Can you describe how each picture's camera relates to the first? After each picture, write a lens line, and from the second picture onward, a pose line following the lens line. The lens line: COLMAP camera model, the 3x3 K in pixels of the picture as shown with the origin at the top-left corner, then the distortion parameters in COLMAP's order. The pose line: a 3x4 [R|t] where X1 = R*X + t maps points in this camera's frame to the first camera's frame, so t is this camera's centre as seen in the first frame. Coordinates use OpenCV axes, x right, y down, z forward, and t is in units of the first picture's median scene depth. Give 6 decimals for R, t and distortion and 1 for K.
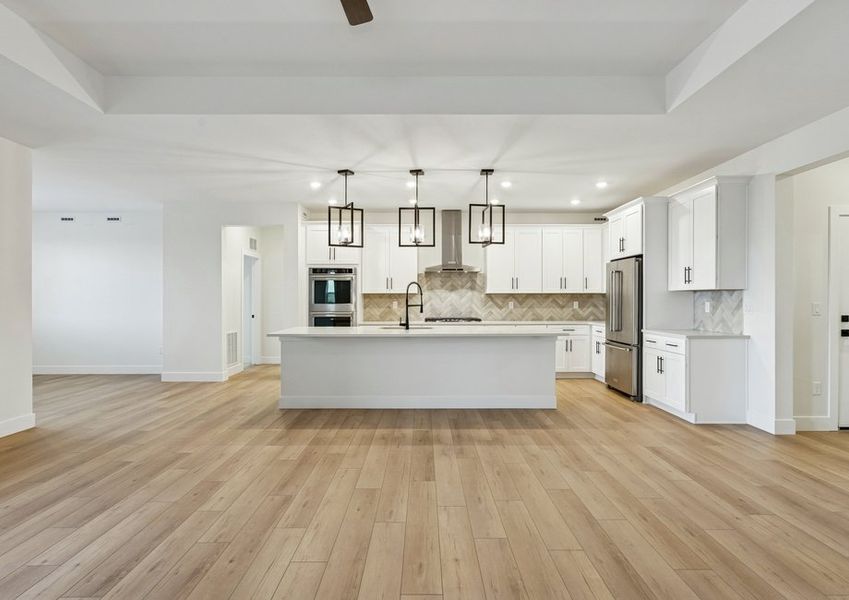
lens RADIAL K [[449.0, 0, 427.5], [0, 449.0, 299.4], [0, 0, 1]] dist [-0.000924, 0.002121]
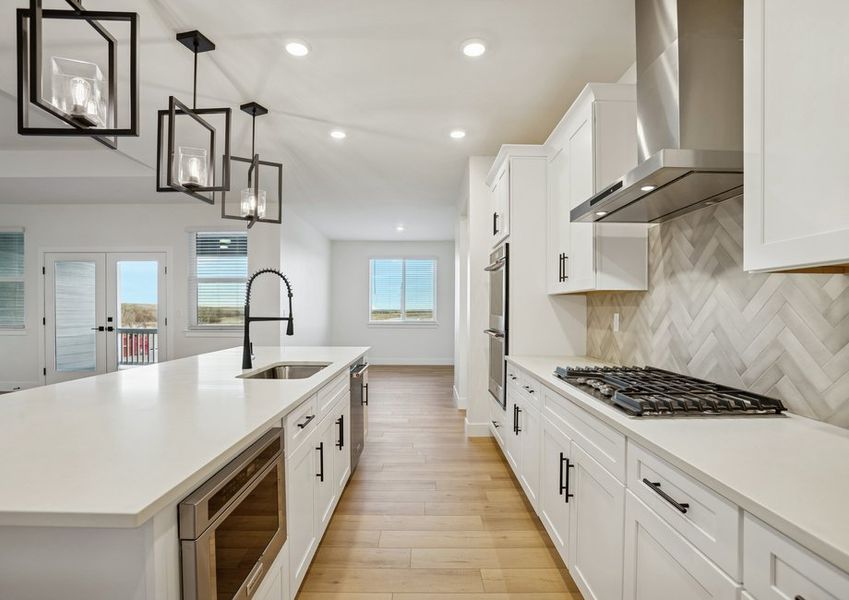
lens RADIAL K [[444.1, 0, 425.7], [0, 444.1, 307.8], [0, 0, 1]] dist [-0.017794, 0.003006]
pose [[0.009385, -0.001943, -0.999954, 0.420454], [-0.006897, 0.999974, -0.002008, 0.002481], [0.999932, 0.006915, 0.009372, 1.177780]]
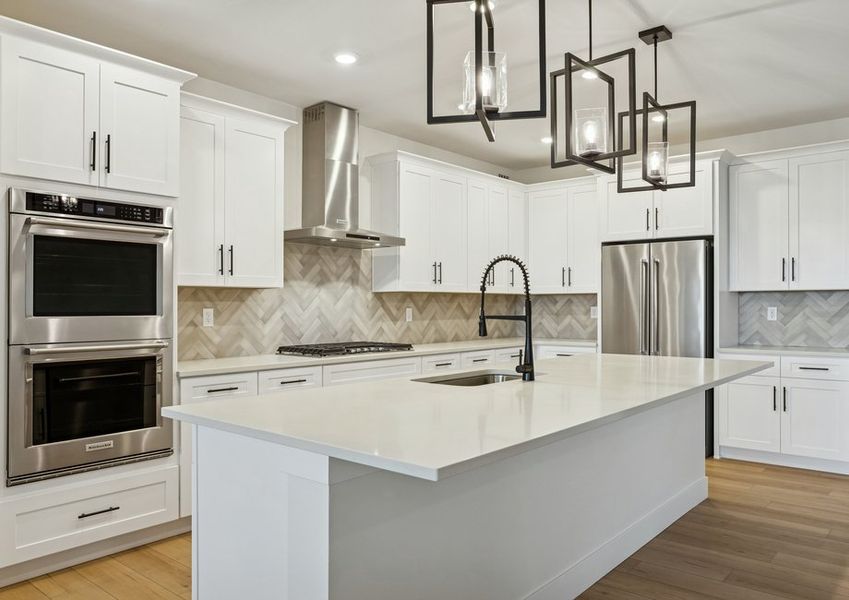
lens RADIAL K [[630.7, 0, 427.2], [0, 630.7, 308.5], [0, 0, 1]] dist [-0.025804, 0.014718]
pose [[0.650612, -0.003438, 0.759403, -0.504762], [0.000775, 0.999992, 0.003864, 0.003675], [-0.759410, -0.001925, 0.650609, 0.713478]]
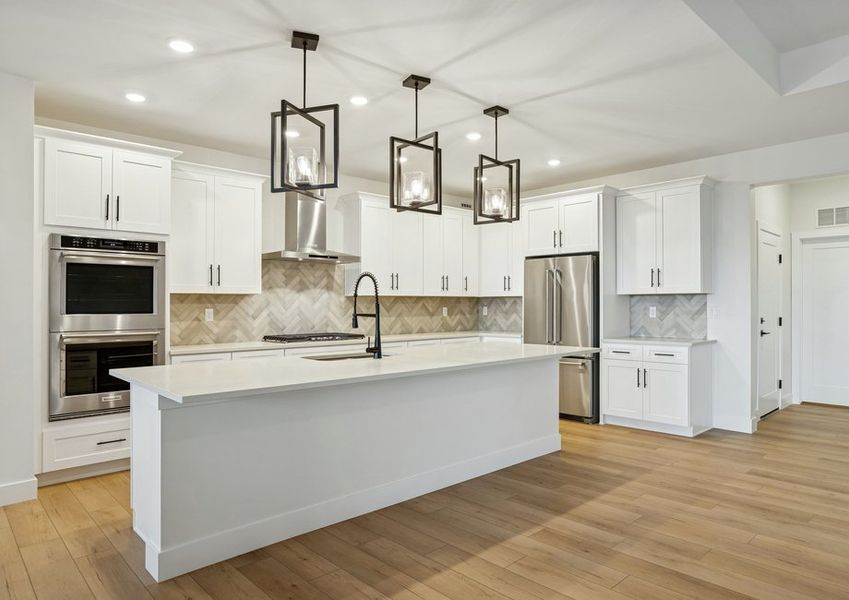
lens RADIAL K [[538.4, 0, 443.6], [0, 538.4, 304.7], [0, 0, 1]] dist [-0.044161, 0.018292]
pose [[0.721501, -0.001112, 0.692413, -0.446721], [0.002300, 0.999997, -0.000791, 0.001207], [-0.692410, 0.002163, 0.721501, 0.462602]]
